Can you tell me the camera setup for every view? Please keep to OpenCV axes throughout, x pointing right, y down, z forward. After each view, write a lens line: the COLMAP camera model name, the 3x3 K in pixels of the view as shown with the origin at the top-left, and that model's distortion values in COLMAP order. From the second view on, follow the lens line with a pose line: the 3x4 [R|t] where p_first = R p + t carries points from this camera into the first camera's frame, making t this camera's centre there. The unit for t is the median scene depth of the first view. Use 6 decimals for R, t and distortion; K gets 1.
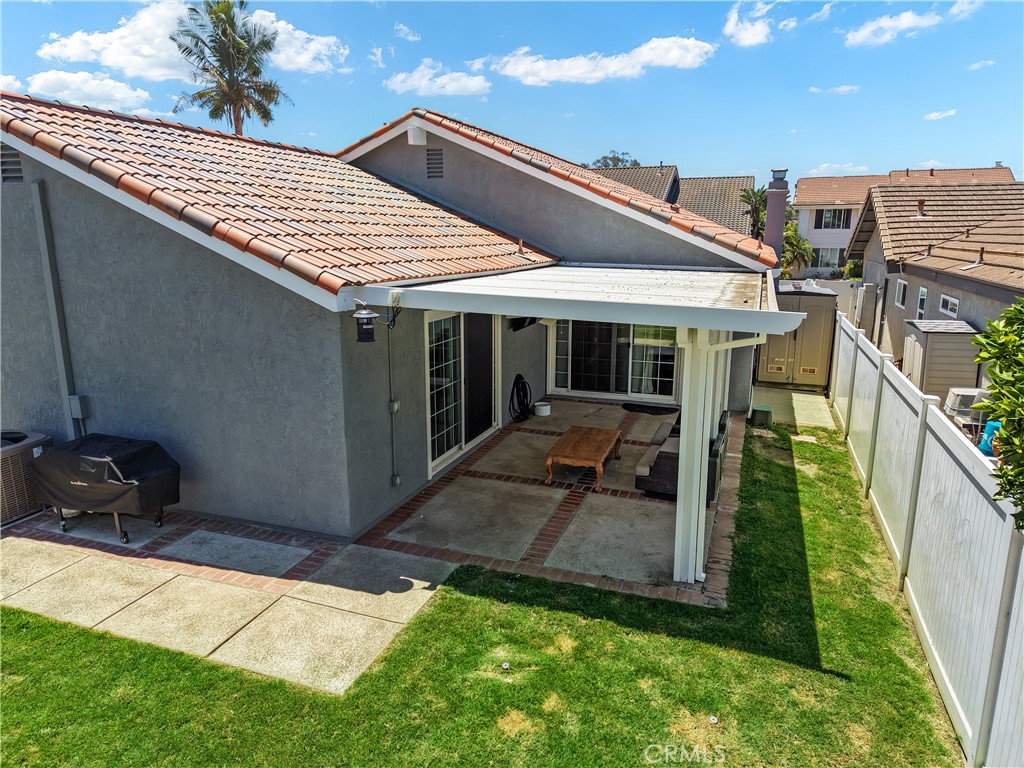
lens RADIAL K [[678.1, 0, 512.0], [0, 678.1, 384.0], [0, 0, 1]] dist [0.028564, -0.027598]
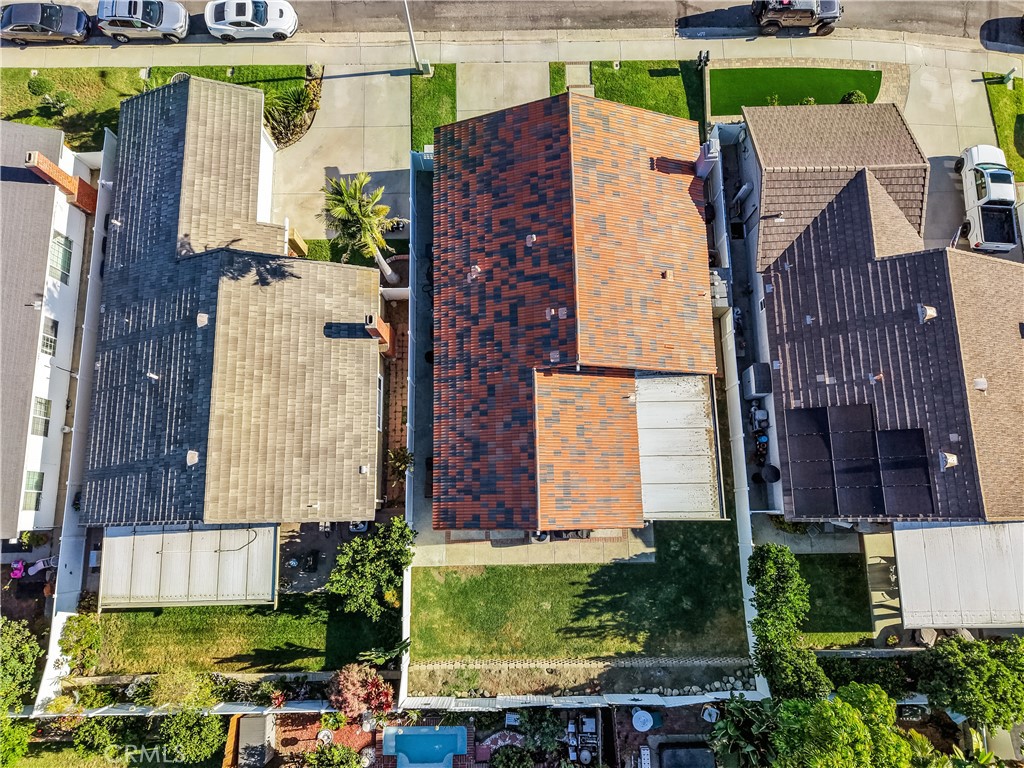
lens RADIAL K [[678.1, 0, 512.0], [0, 678.1, 384.0], [0, 0, 1]] dist [0.028564, -0.027598]
pose [[0.934379, -0.350208, 0.065508, -0.939901], [0.080291, 0.386115, 0.918950, -4.384995], [-0.347117, -0.853387, 0.388896, 0.260612]]
